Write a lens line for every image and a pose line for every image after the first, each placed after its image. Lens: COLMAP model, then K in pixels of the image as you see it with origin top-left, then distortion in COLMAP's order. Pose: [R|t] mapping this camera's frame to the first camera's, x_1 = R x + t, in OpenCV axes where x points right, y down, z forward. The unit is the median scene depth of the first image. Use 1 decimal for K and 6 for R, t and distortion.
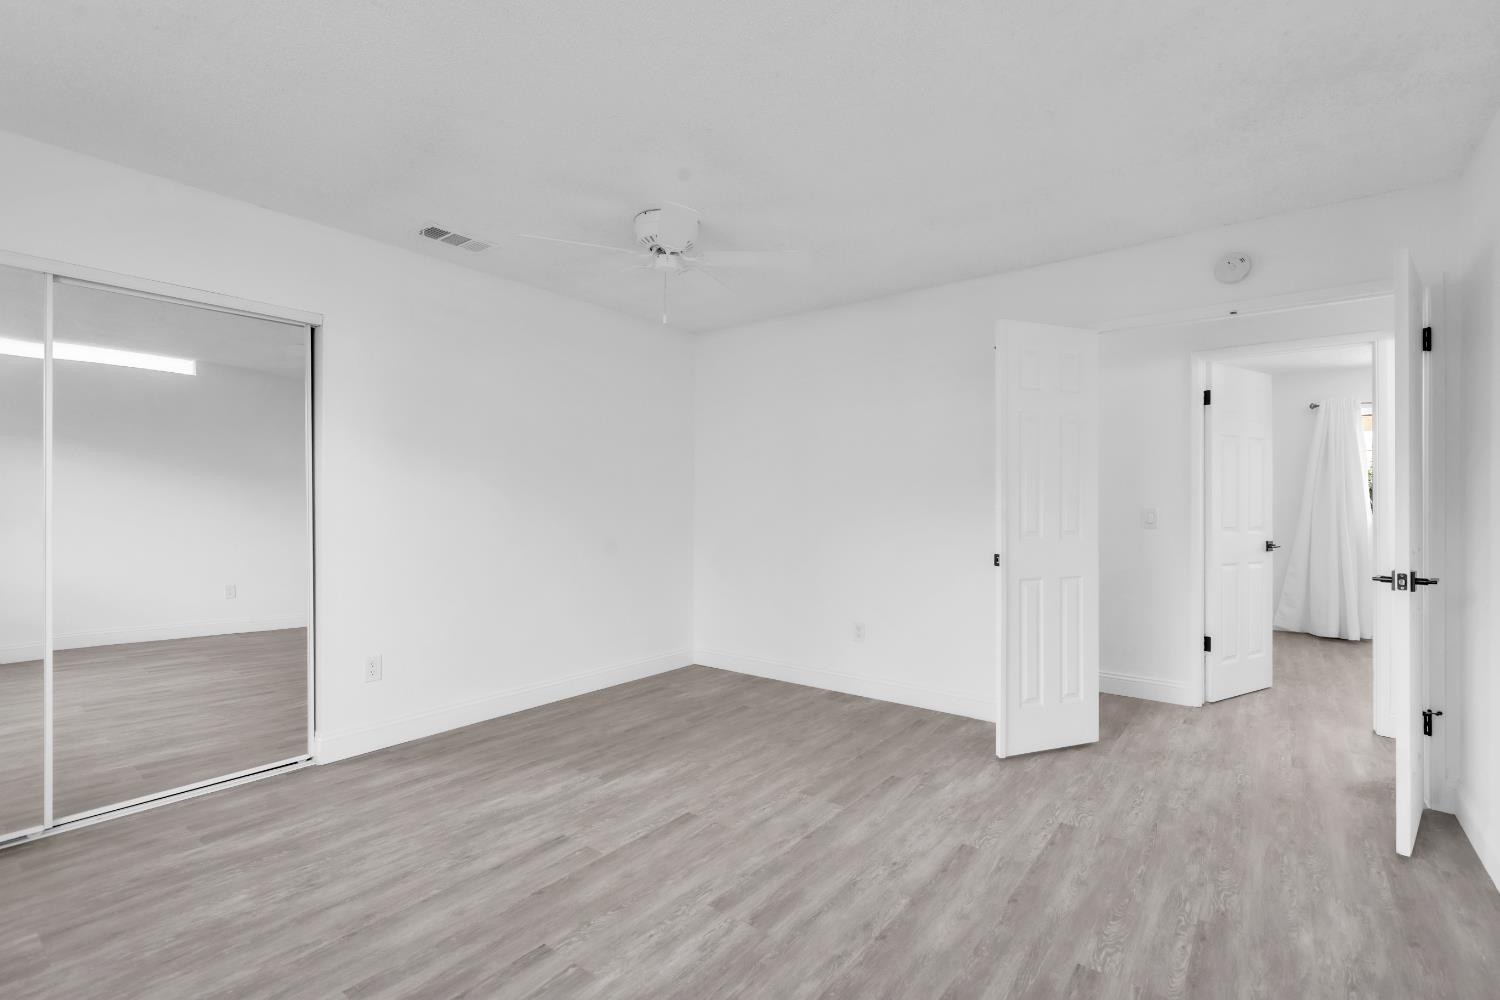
lens RADIAL K [[672.7, 0, 748.3], [0, 672.7, 498.9], [0, 0, 1]] dist [0.002791, -0.000350]
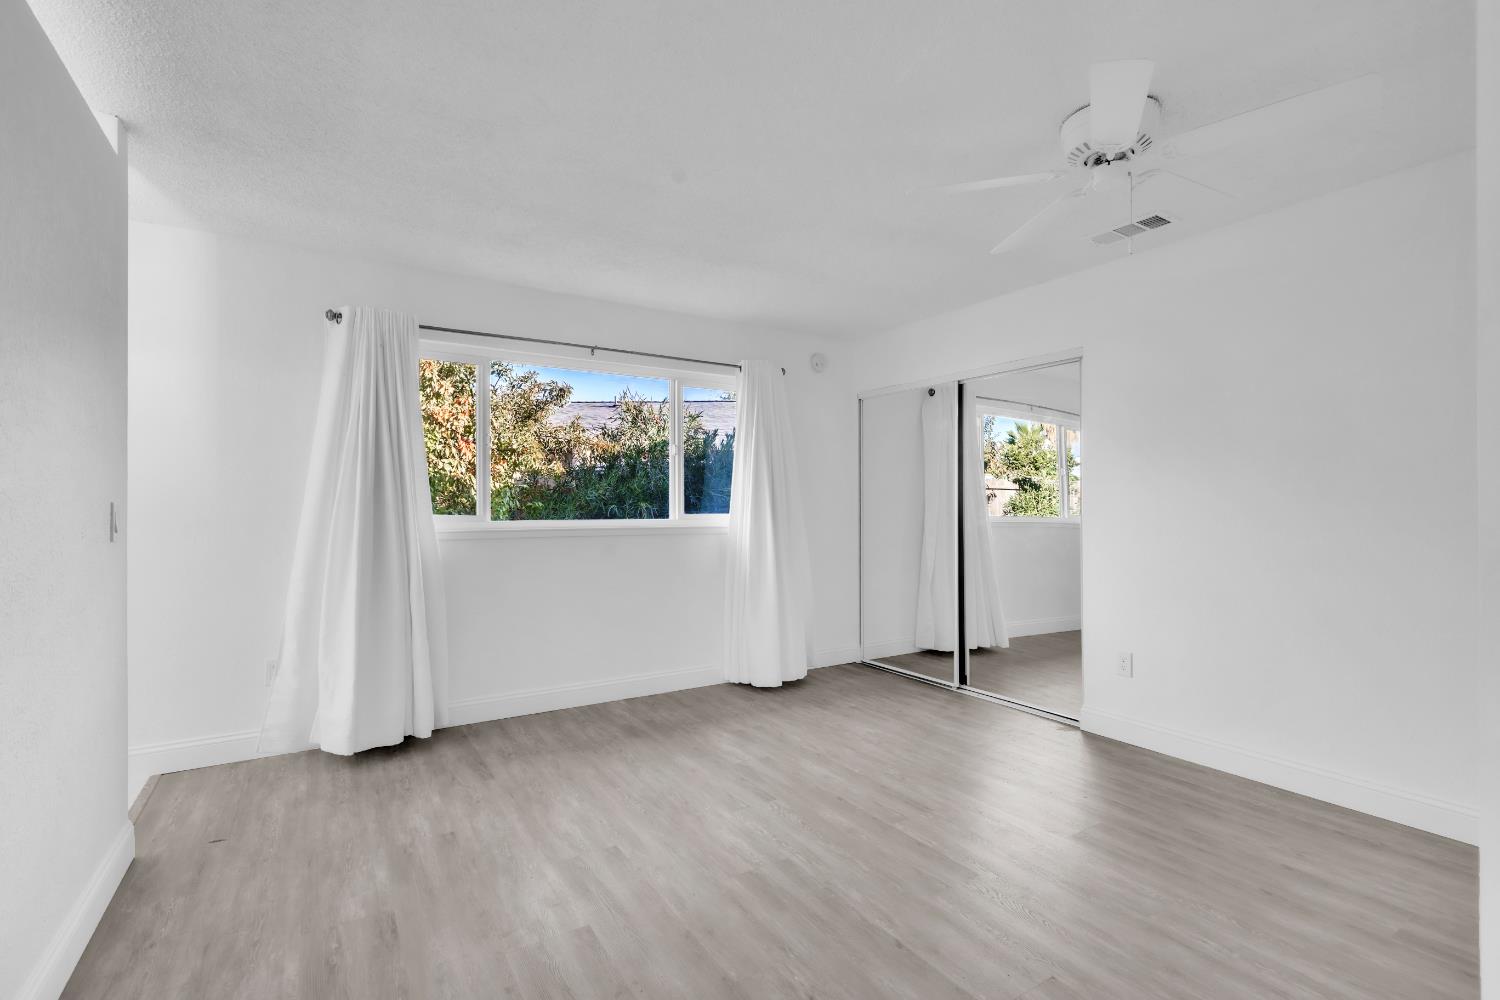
lens RADIAL K [[653.4, 0, 745.0], [0, 653.4, 506.4], [0, 0, 1]] dist [-0.009722, 0.000184]
pose [[-0.313405, 0.000181, -0.949620, 0.862872], [0.000875, 1.000000, -0.000099, 0.005318], [0.949619, -0.000862, -0.313405, 1.089065]]
